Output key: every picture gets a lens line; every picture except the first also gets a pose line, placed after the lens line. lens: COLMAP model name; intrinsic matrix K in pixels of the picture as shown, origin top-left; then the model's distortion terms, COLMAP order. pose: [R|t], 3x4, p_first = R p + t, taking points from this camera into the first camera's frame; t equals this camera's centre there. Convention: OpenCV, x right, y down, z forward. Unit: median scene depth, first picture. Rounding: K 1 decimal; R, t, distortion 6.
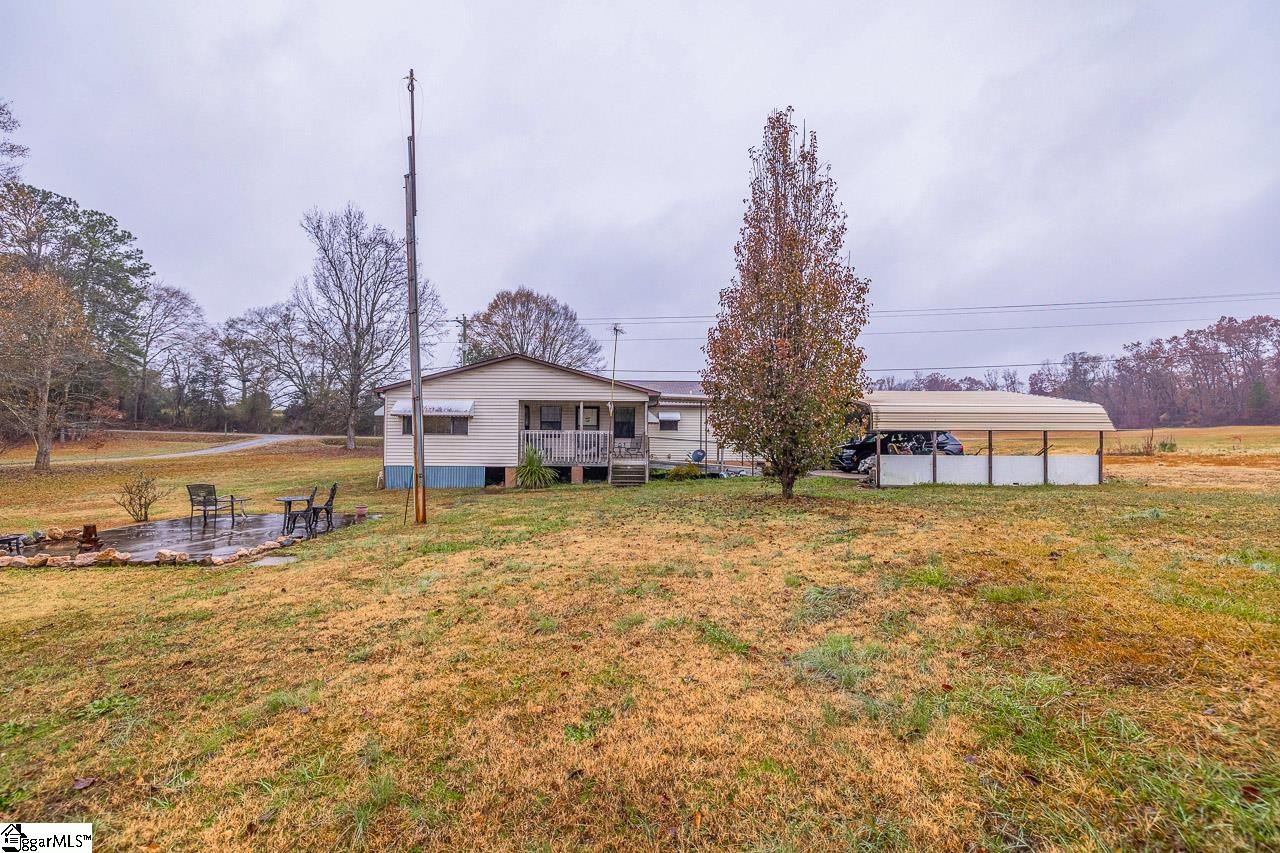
lens RADIAL K [[530.5, 0, 639.2], [0, 530.5, 422.4], [0, 0, 1]] dist [-0.002680, -0.000700]
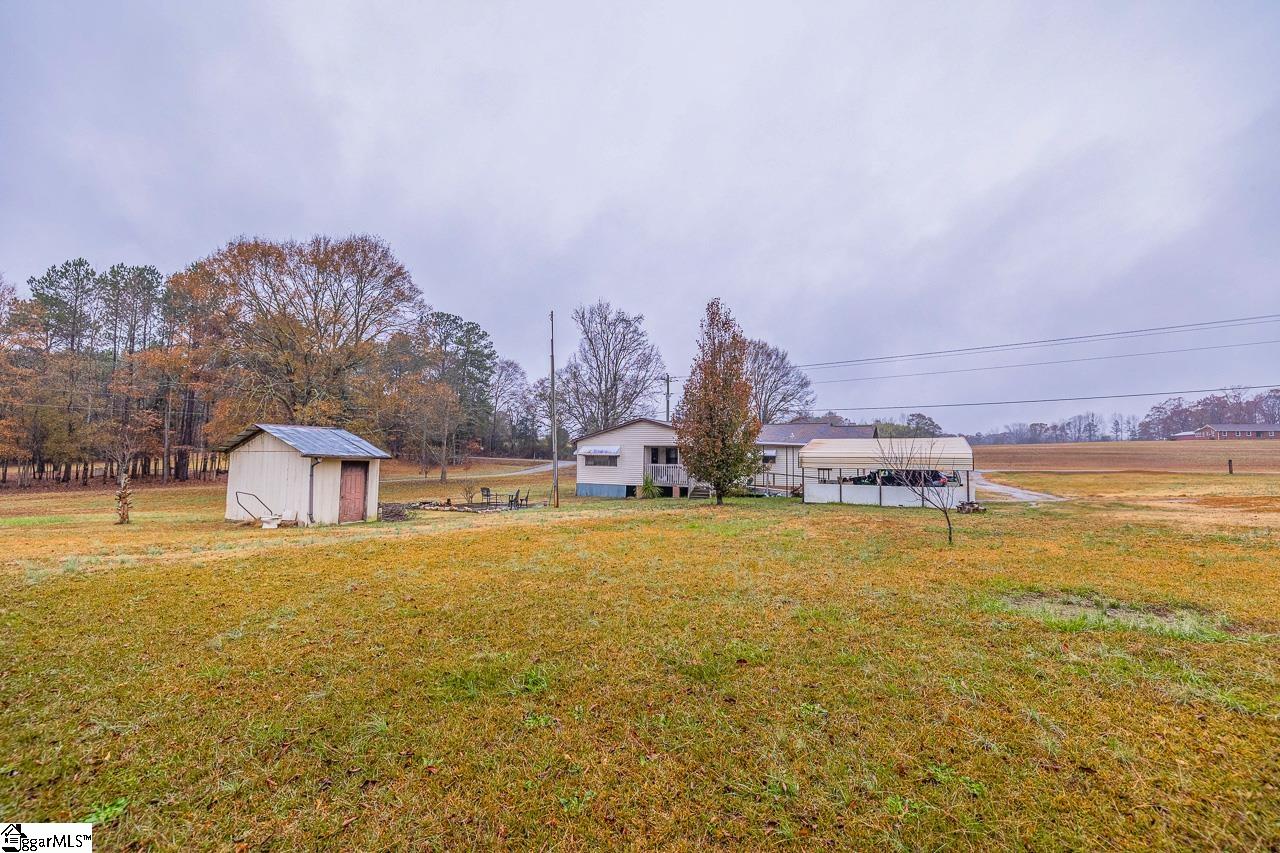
lens RADIAL K [[530.5, 0, 639.2], [0, 530.5, 422.4], [0, 0, 1]] dist [-0.002680, -0.000700]
pose [[0.877009, -0.027962, -0.479660, 0.195088], [0.005341, 0.998811, -0.048460, -0.011863], [0.480444, 0.039938, 0.876115, -0.161888]]
